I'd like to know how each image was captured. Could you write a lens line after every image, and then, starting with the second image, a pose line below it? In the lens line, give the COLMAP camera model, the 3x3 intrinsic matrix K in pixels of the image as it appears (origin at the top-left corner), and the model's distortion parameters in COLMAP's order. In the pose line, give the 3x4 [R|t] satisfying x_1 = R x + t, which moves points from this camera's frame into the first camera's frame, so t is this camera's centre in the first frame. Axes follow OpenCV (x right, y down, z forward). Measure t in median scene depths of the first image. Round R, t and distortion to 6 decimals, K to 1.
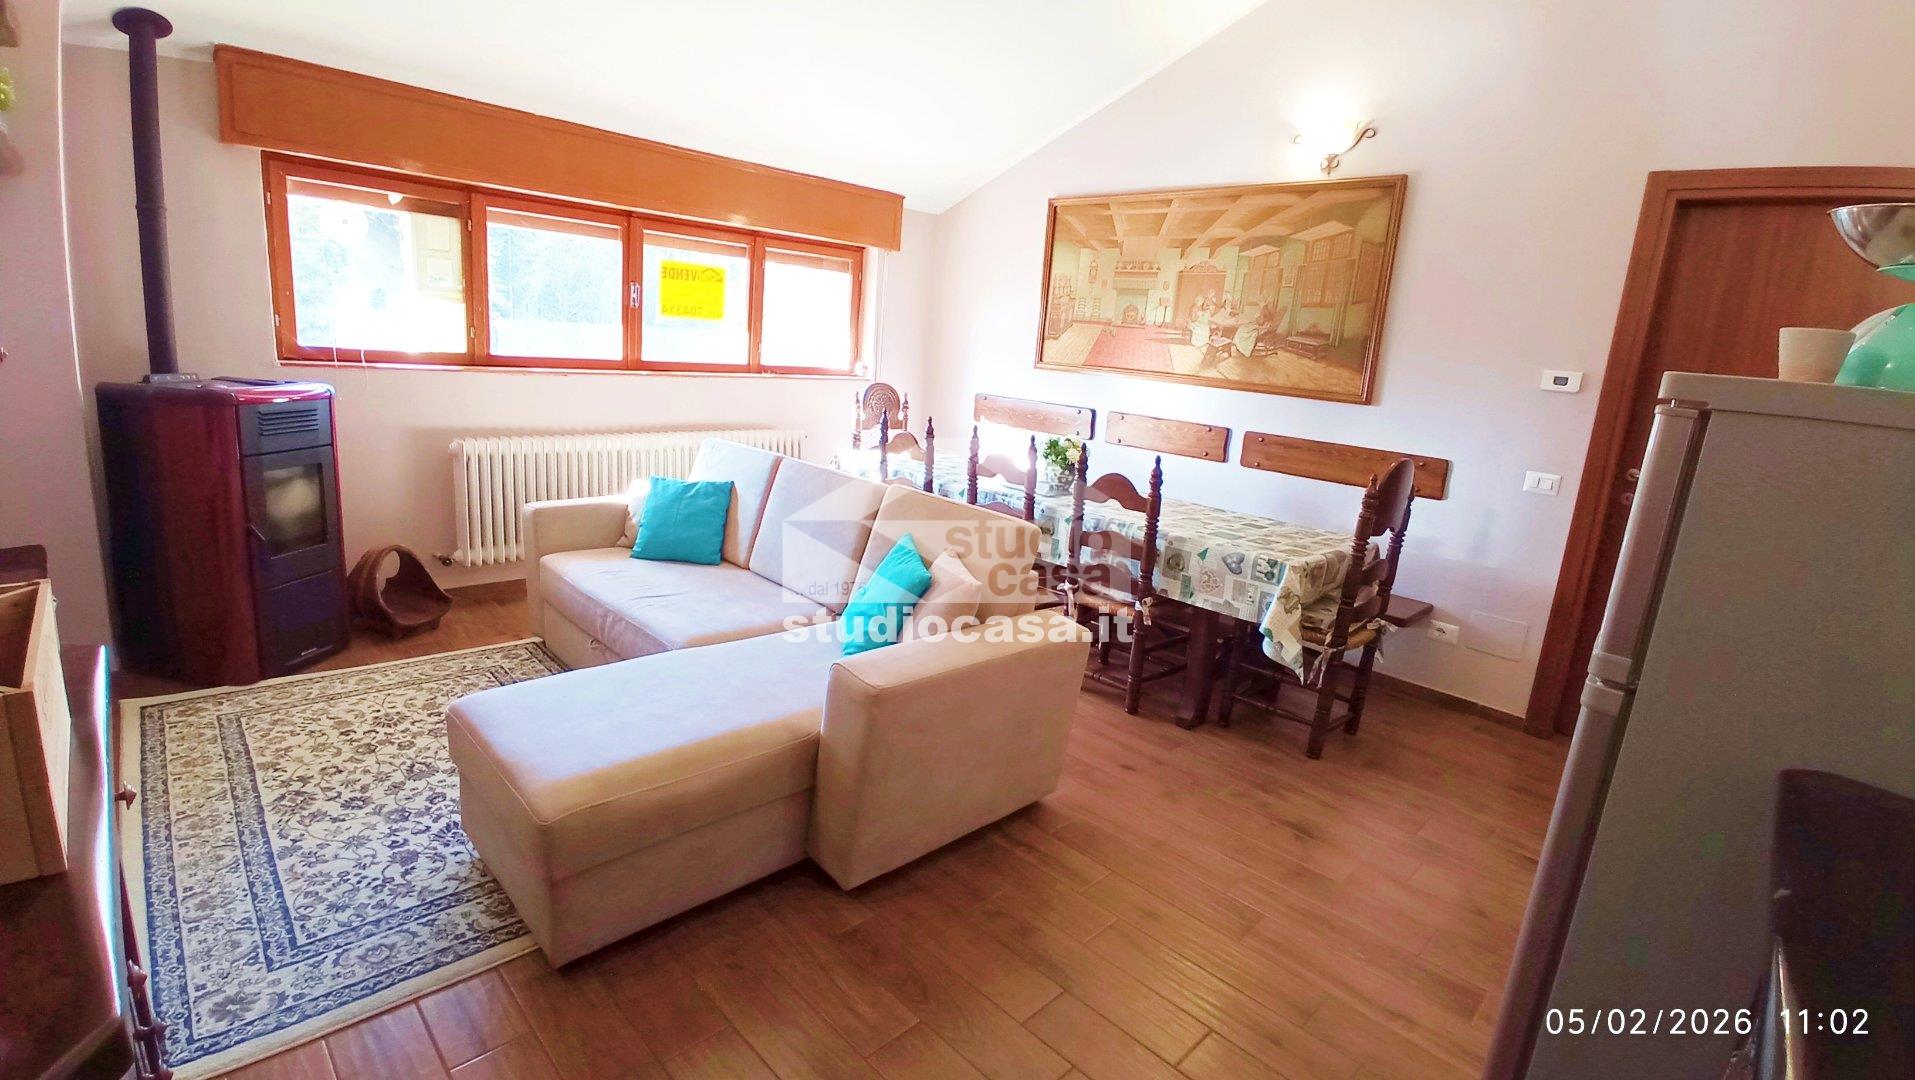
lens RADIAL K [[868.4, 0, 947.2], [0, 868.4, 531.6], [0, 0, 1]] dist [-0.009549, 0.000182]
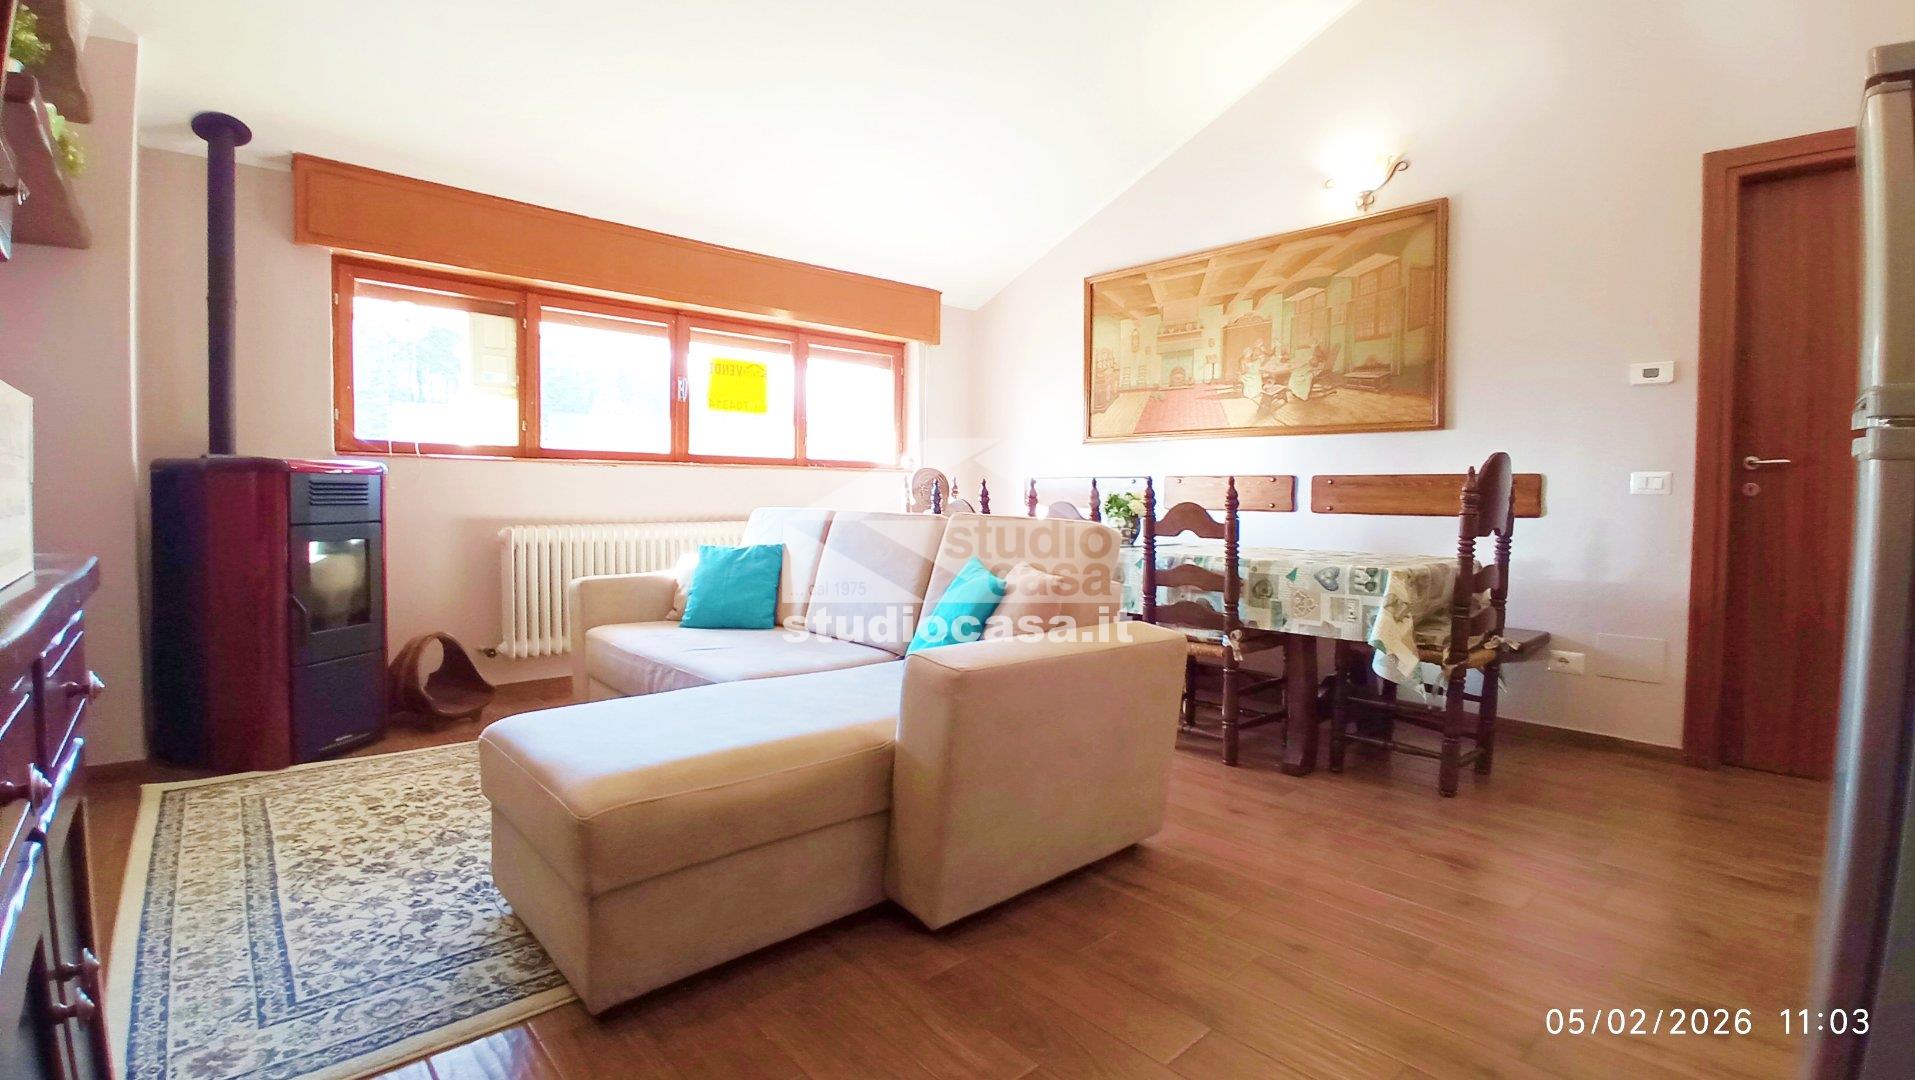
lens RADIAL K [[866.3, 0, 953.7], [0, 866.3, 532.6], [0, 0, 1]] dist [-0.003490, -0.009198]
pose [[0.997172, -0.065382, -0.037045, -0.026830], [0.057882, 0.982641, -0.176254, 0.122680], [0.047926, 0.173611, 0.983647, 0.069325]]
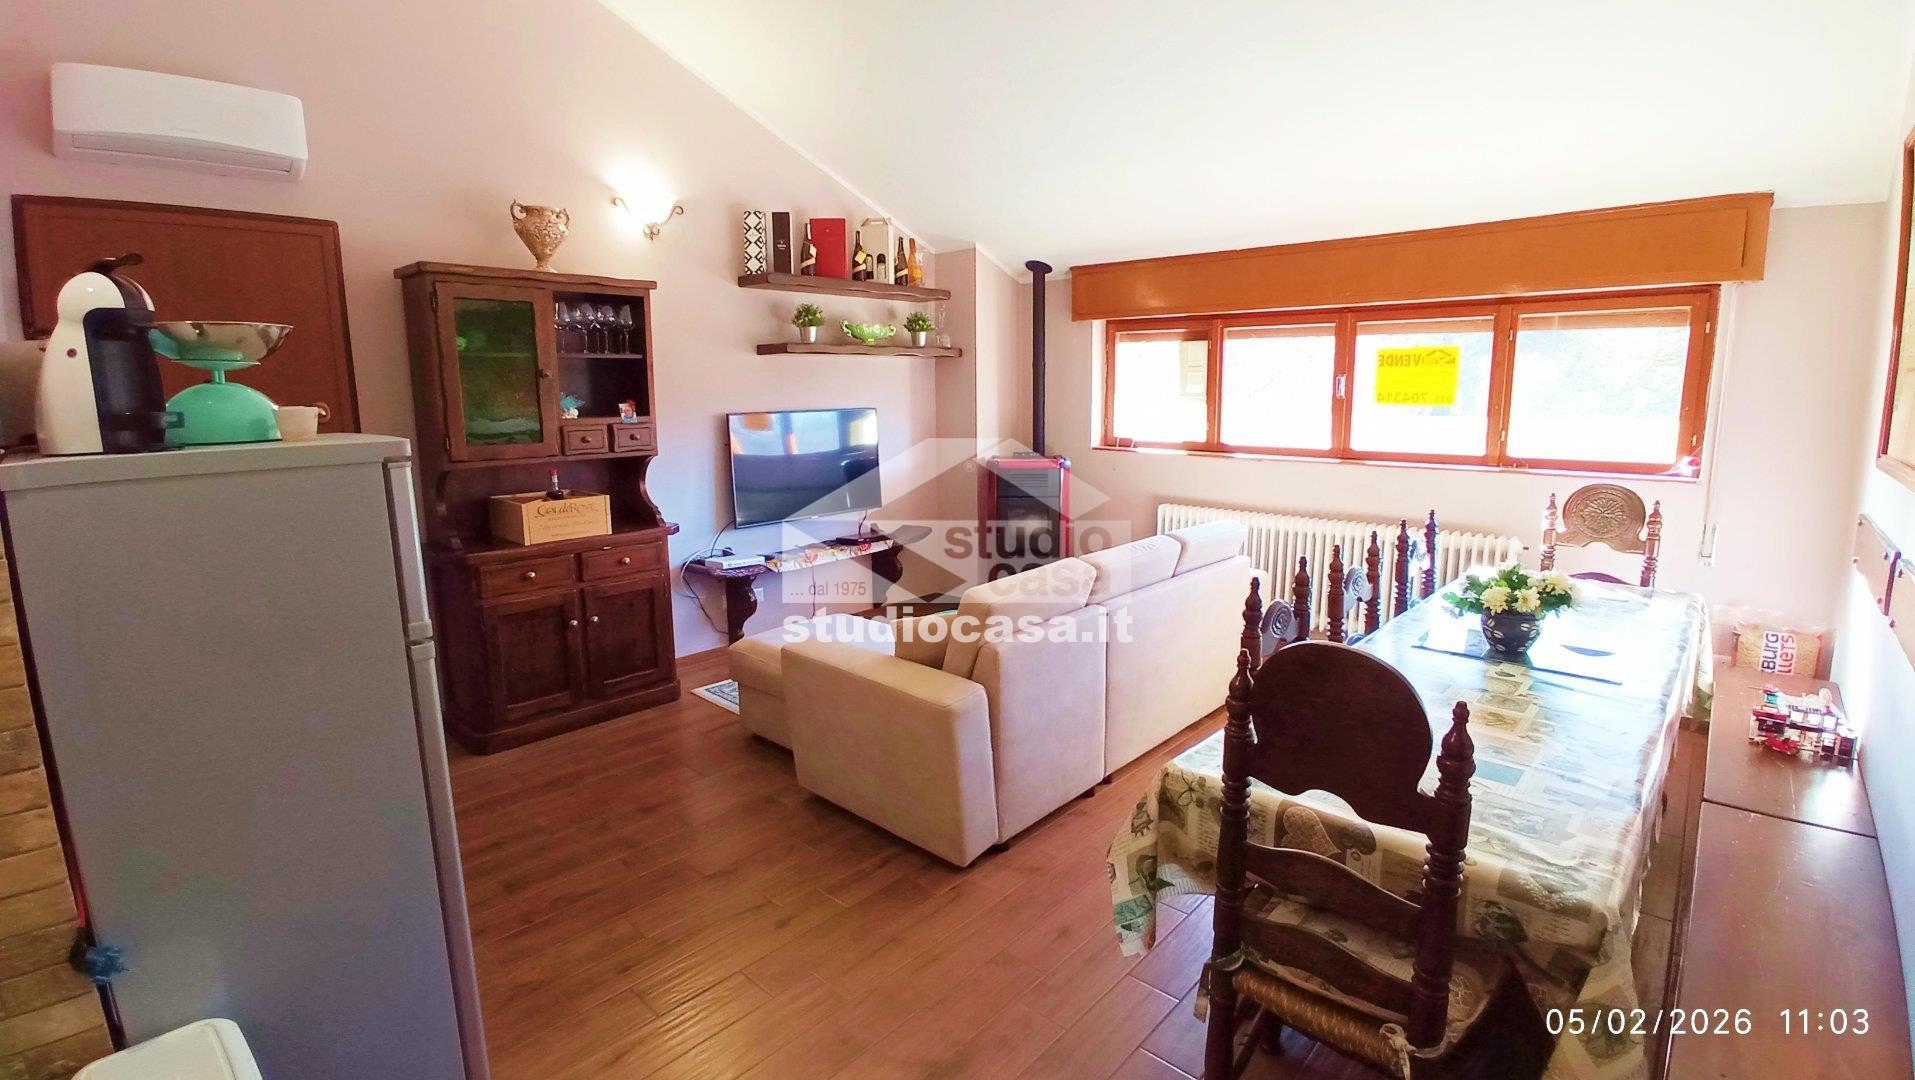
lens RADIAL K [[866.3, 0, 953.7], [0, 866.3, 532.6], [0, 0, 1]] dist [-0.003490, -0.009198]
pose [[0.051527, 0.094185, -0.994220, 0.902324], [-0.210295, 0.974244, 0.081394, -0.126278], [0.976279, 0.204886, 0.070007, 0.715555]]
